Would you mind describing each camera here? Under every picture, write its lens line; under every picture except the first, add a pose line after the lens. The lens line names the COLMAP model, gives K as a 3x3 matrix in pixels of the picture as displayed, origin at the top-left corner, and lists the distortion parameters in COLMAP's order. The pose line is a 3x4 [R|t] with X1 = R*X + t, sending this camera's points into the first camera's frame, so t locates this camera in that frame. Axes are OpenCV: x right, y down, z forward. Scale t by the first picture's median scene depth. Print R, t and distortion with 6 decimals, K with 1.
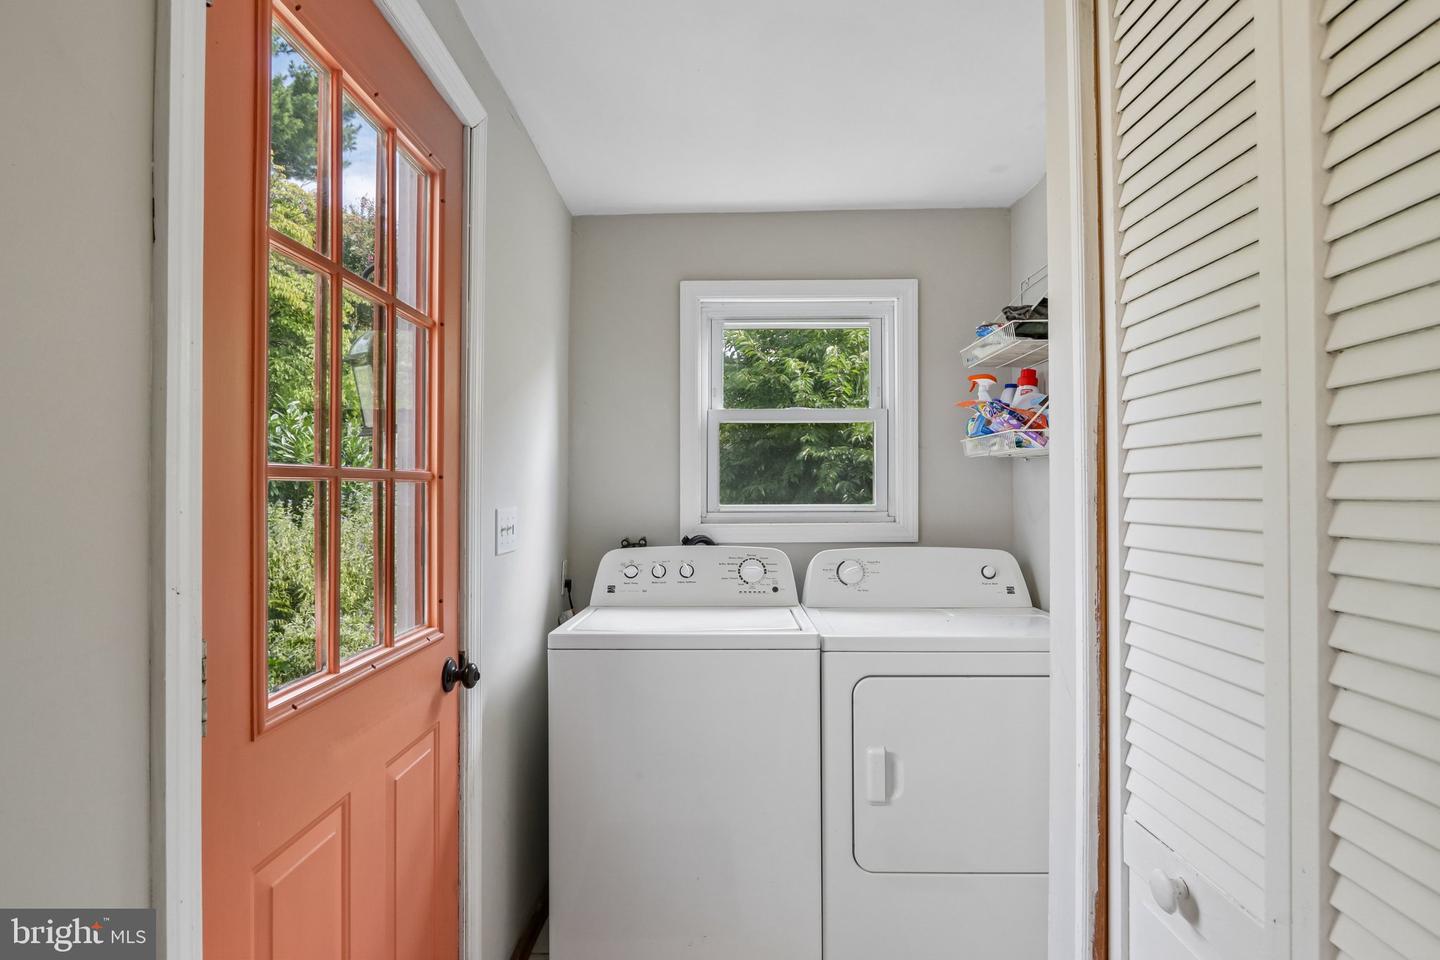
lens RADIAL K [[793.2, 0, 720.8], [0, 793.2, 482.4], [0, 0, 1]] dist [-0.001544, -0.000033]
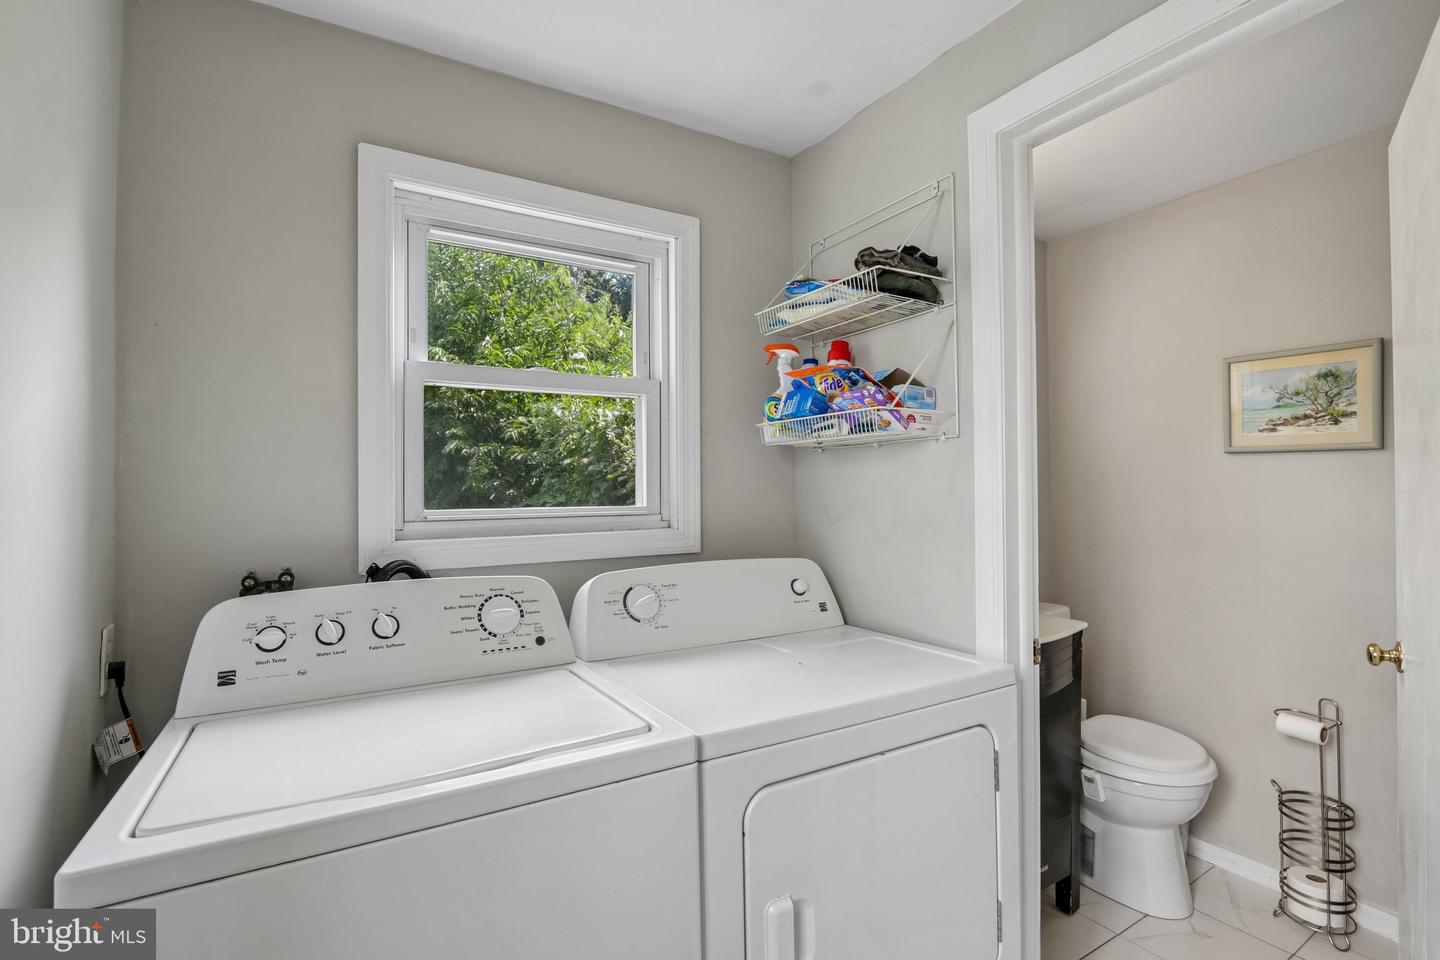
lens RADIAL K [[670.9, 0, 718.4], [0, 670.9, 484.8], [0, 0, 1]] dist [-0.012045, -0.000242]
pose [[0.849465, -0.000893, 0.527644, -0.090107], [-0.000535, 0.999997, 0.002554, 0.006750], [-0.527645, -0.002451, 0.849462, 0.439431]]
